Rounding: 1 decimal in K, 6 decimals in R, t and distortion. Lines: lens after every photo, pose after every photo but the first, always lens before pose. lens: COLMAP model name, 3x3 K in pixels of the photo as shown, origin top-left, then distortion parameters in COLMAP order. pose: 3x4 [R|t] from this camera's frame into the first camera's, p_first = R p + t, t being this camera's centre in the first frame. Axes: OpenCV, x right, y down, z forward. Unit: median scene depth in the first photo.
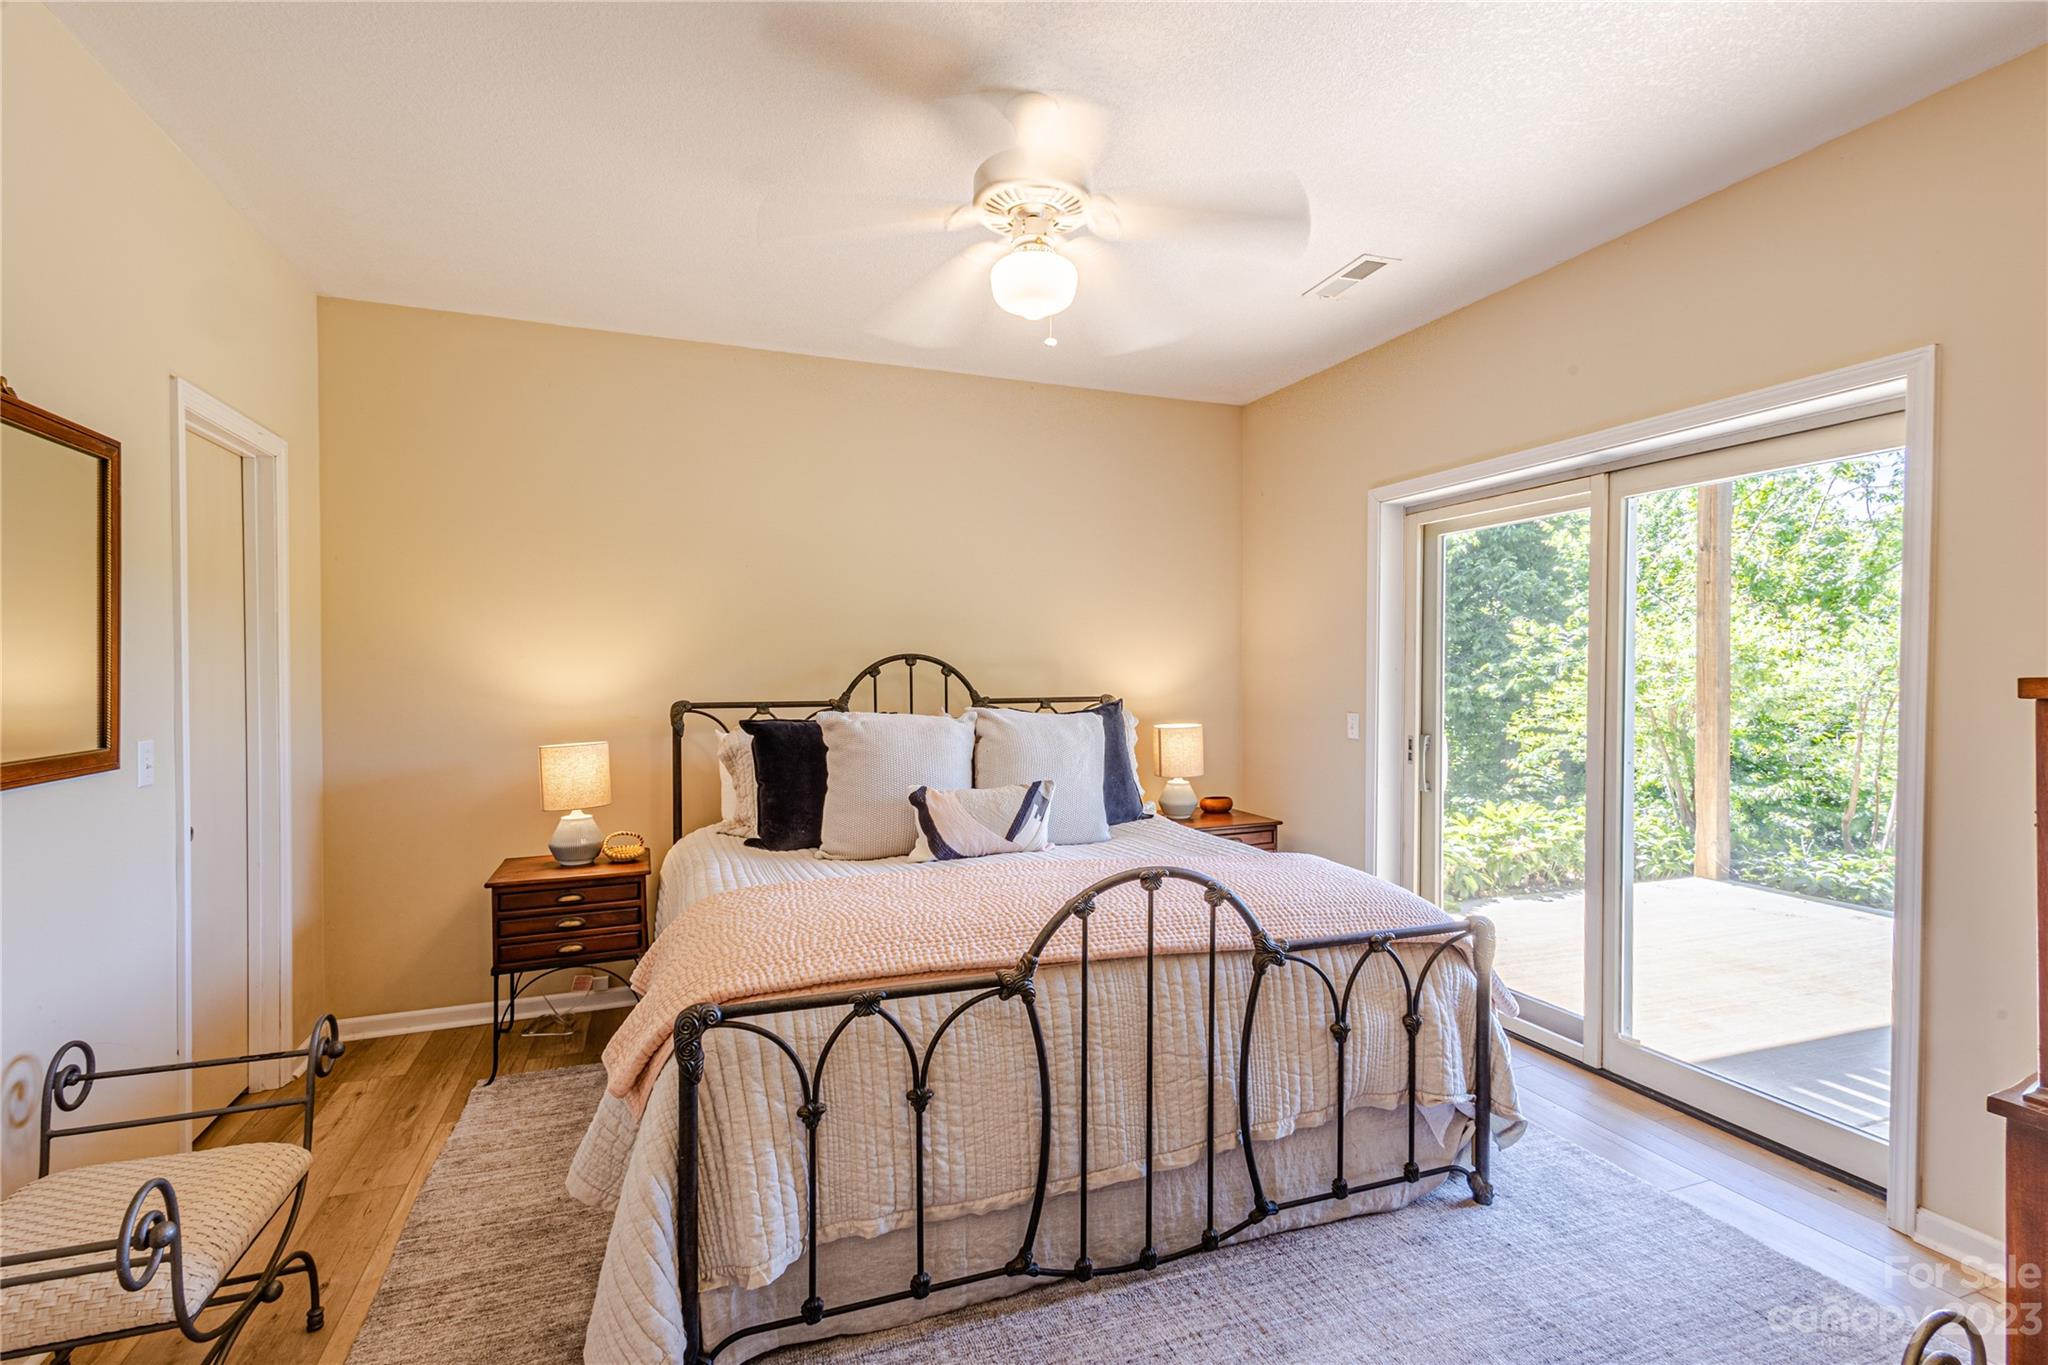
lens RADIAL K [[944.6, 0, 1019.6], [0, 944.6, 684.4], [0, 0, 1]] dist [0.009495, -0.000743]
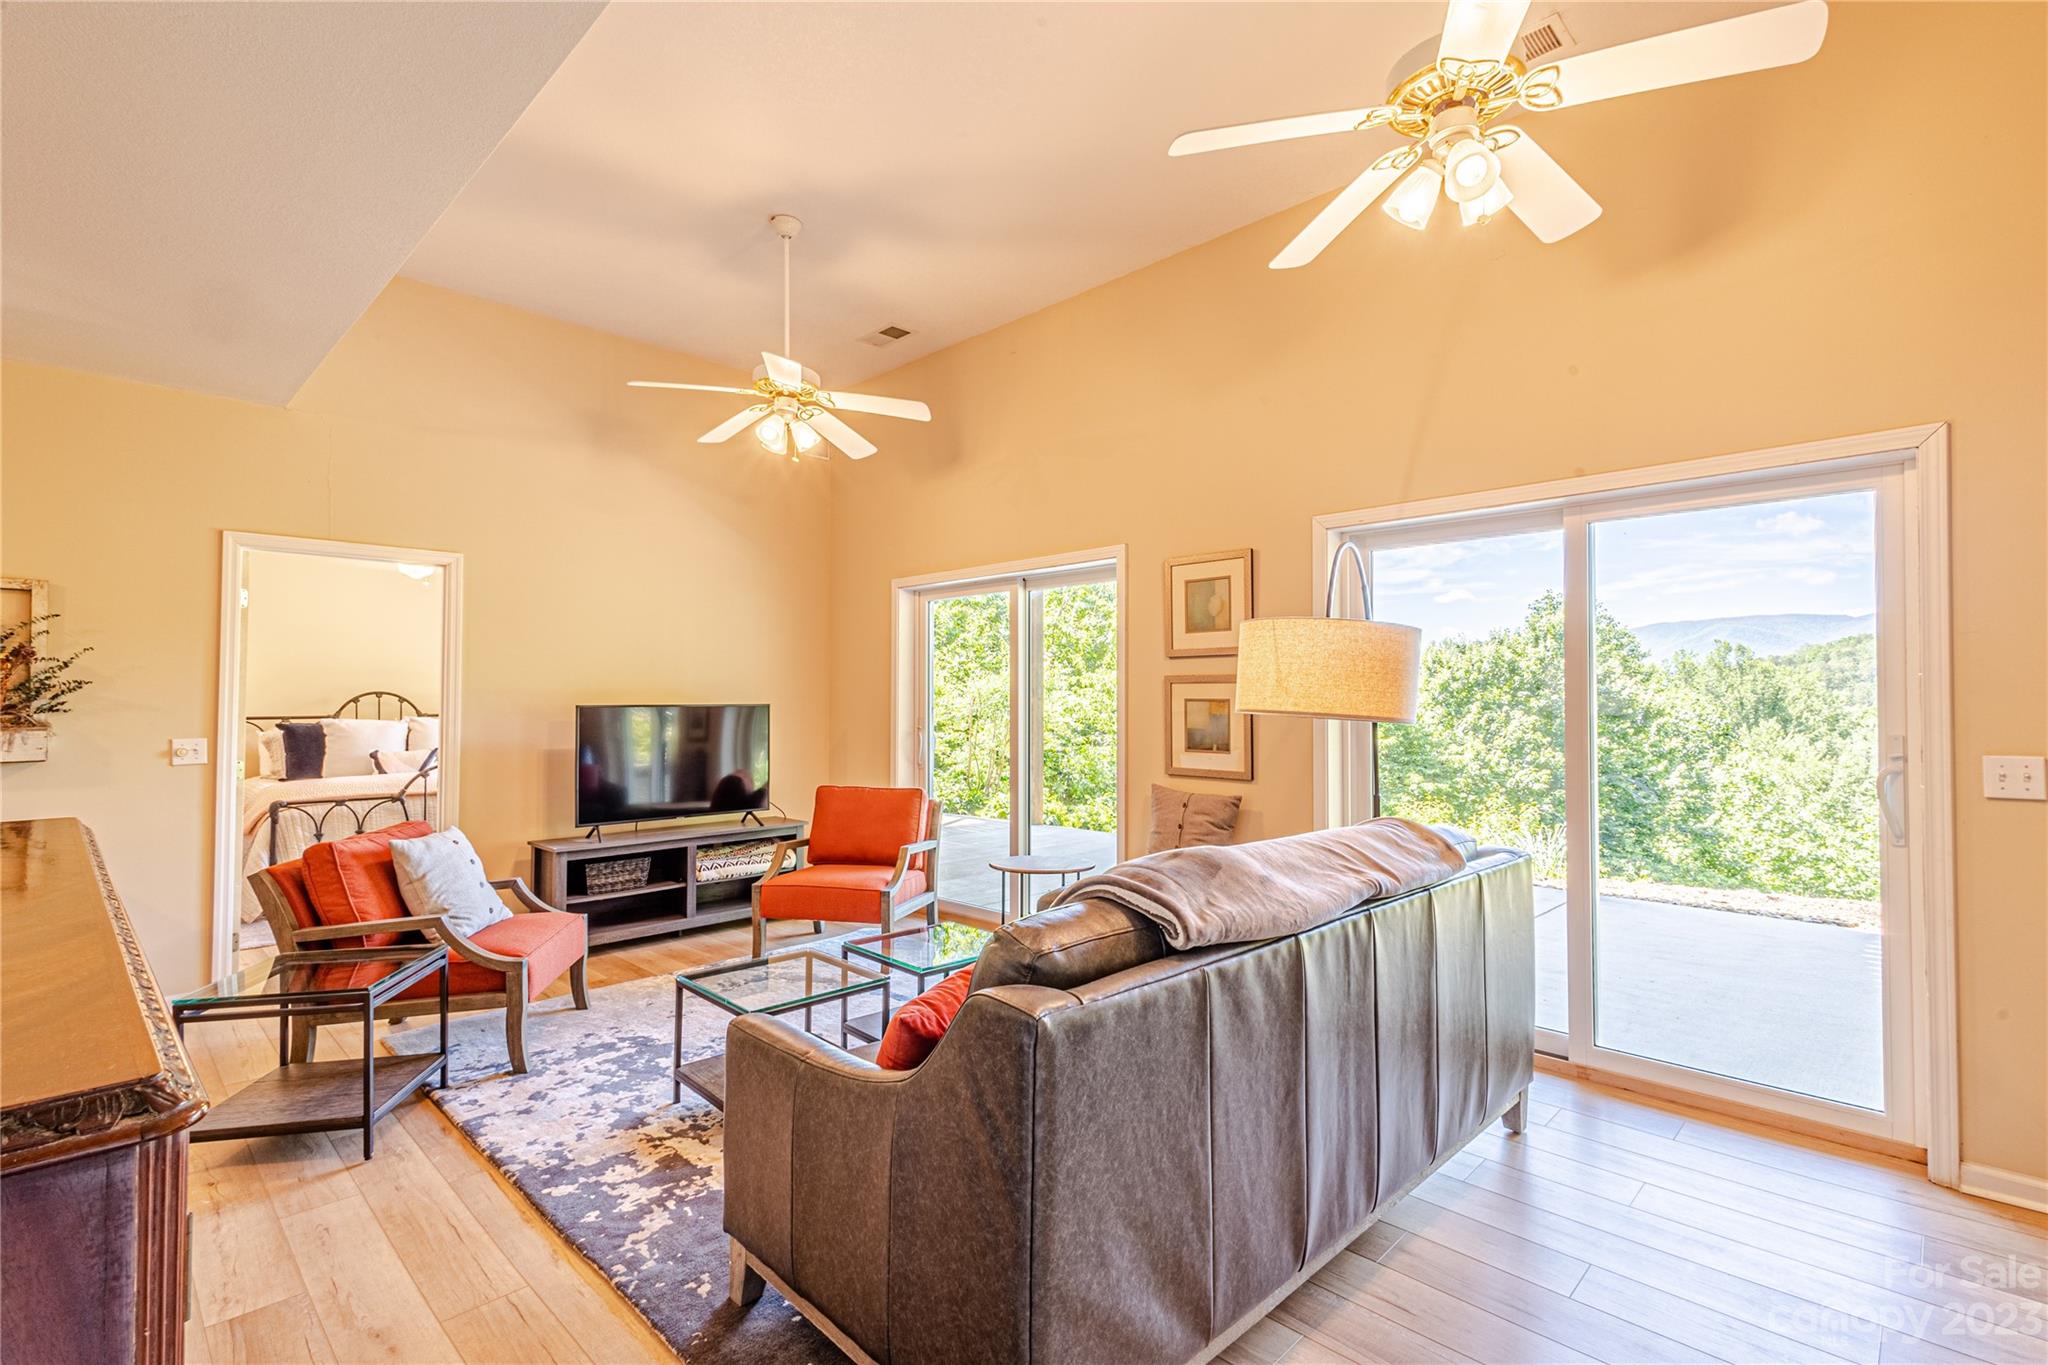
lens RADIAL K [[944.6, 0, 1029.7], [0, 944.6, 680.0], [0, 0, 1]] dist [0.009495, -0.000743]
pose [[0.906158, 0.009036, 0.422843, 0.341944], [0.005168, 0.999461, -0.032432, 0.018779], [-0.422908, 0.031574, 0.905622, -1.687106]]
